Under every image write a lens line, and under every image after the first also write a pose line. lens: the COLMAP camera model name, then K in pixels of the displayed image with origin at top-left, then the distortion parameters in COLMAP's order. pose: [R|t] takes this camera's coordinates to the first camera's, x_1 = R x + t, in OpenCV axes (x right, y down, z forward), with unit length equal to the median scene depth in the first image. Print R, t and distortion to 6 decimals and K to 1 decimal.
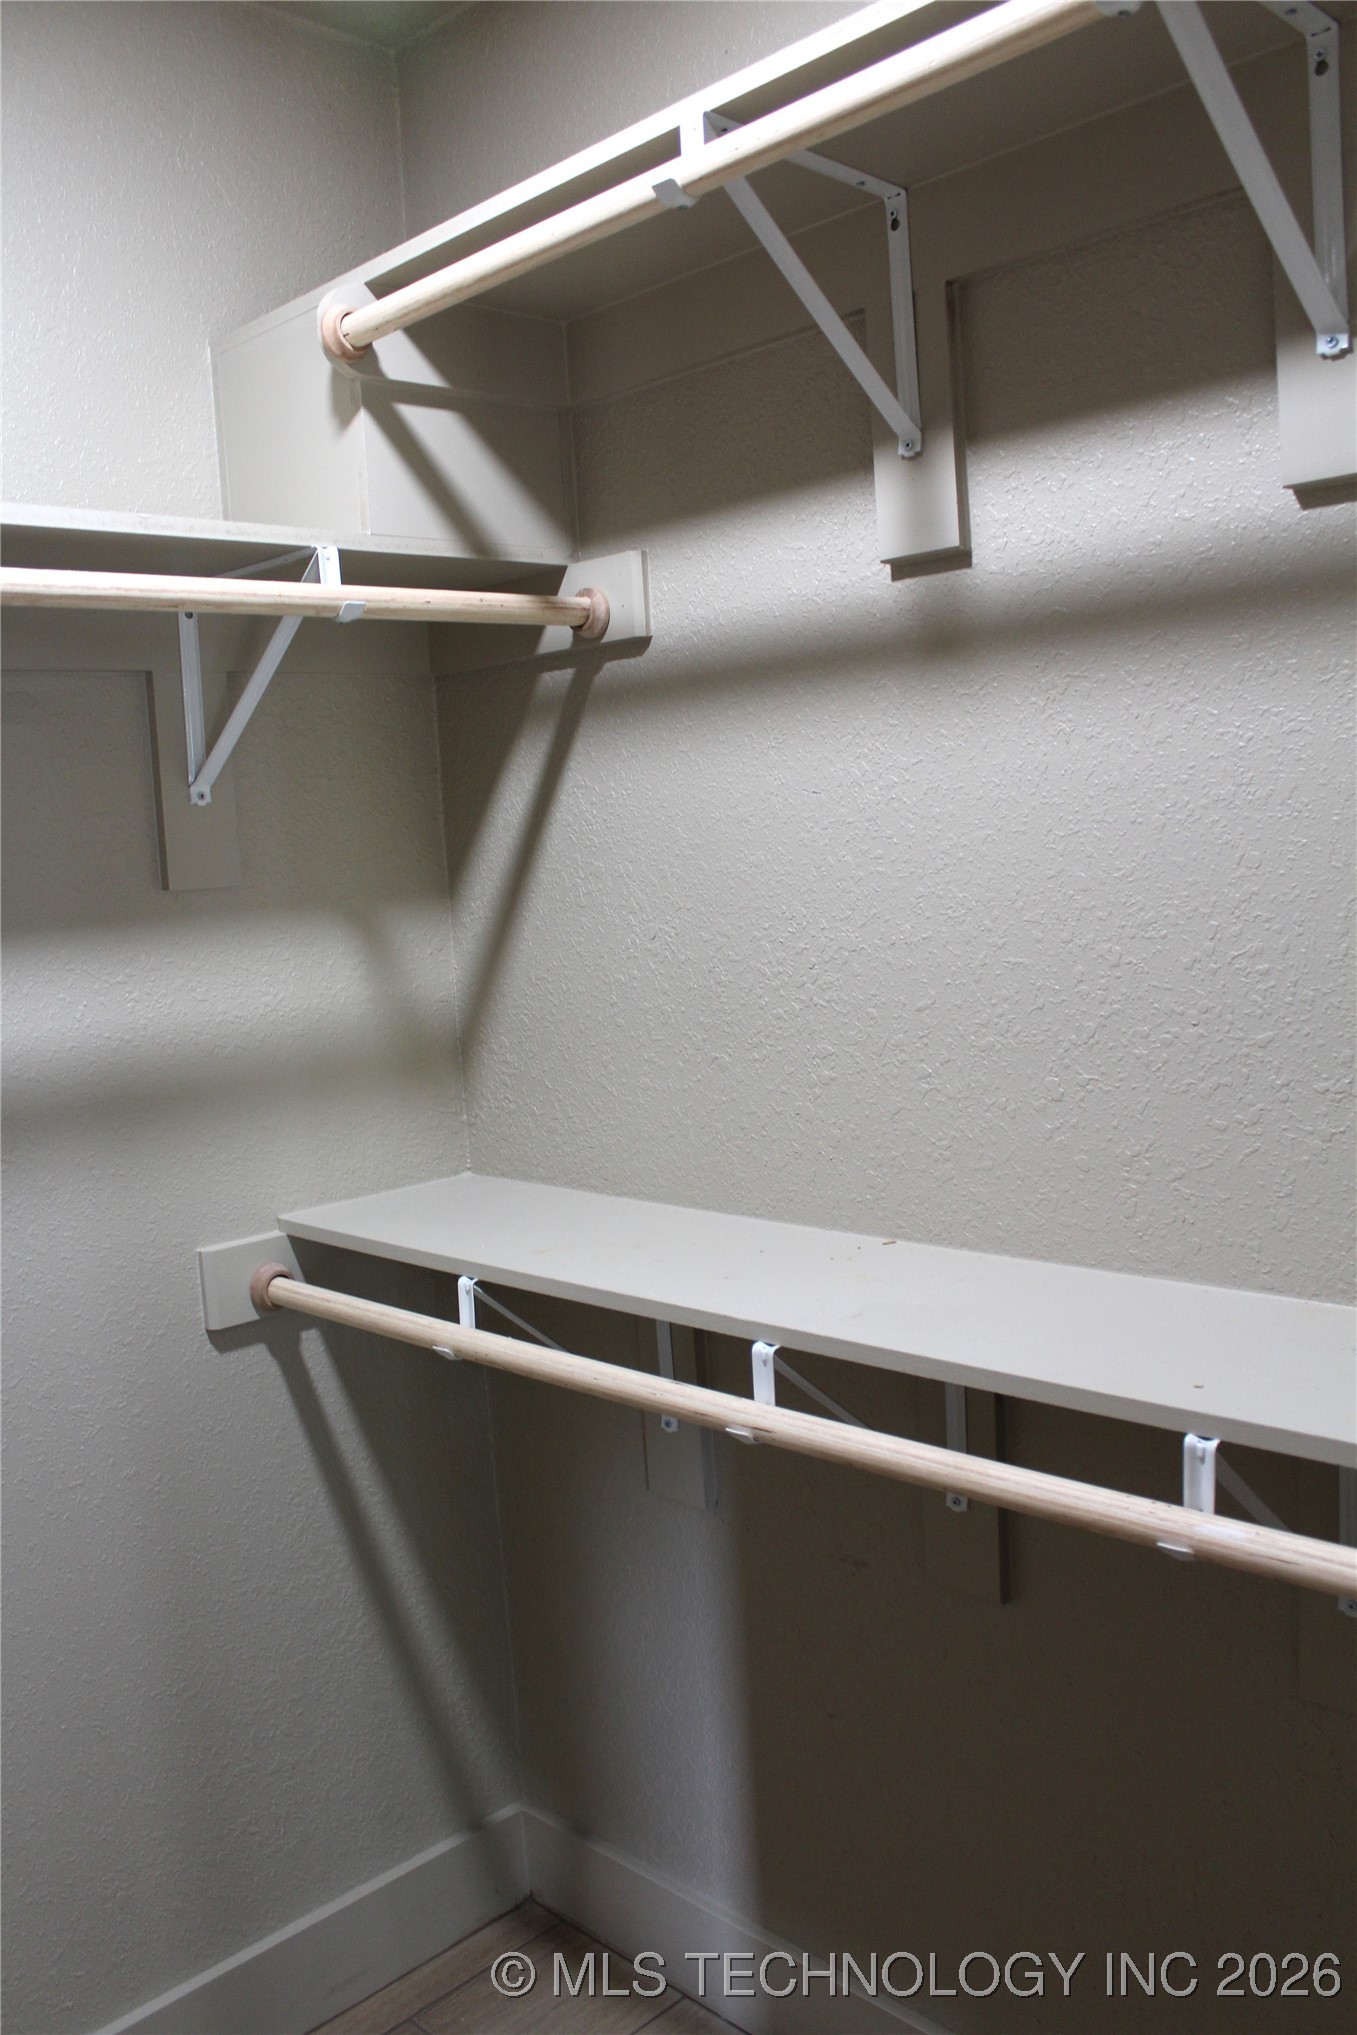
lens RADIAL K [[1696.9, 0, 684.9], [0, 1696.9, 1033.3], [0, 0, 1]] dist [-0.159581, 0.133227]
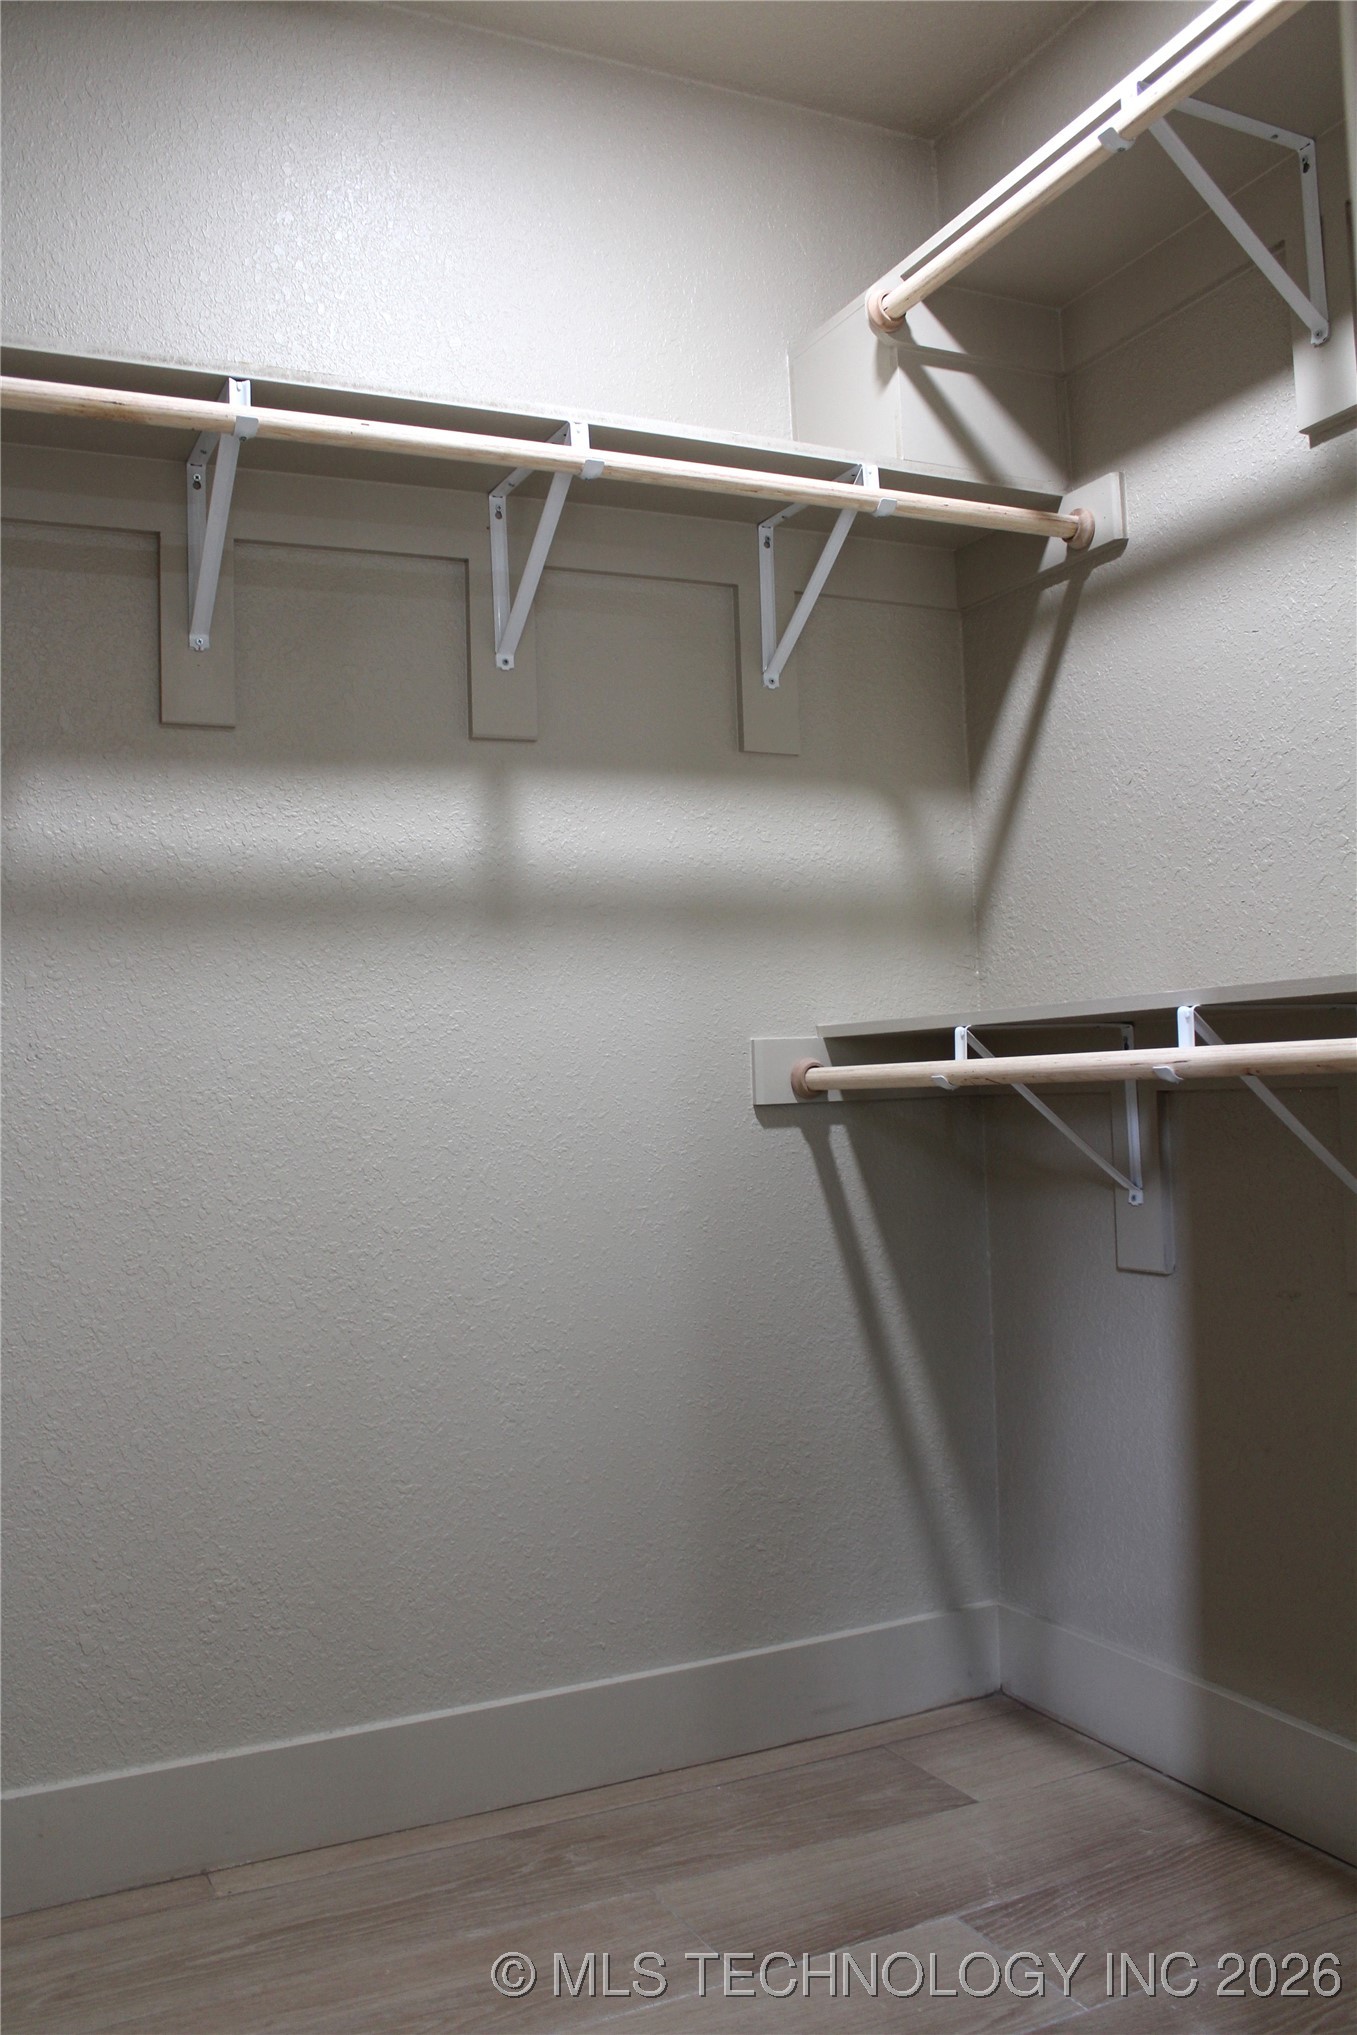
lens RADIAL K [[1696.9, 0, 684.9], [0, 1696.9, 1033.3], [0, 0, 1]] dist [-0.159581, 0.133227]
pose [[0.943737, 0.015725, -0.330324, 0.082237], [-0.057449, 0.991477, -0.116934, 0.288957], [0.325670, 0.129332, 0.936596, -0.207276]]
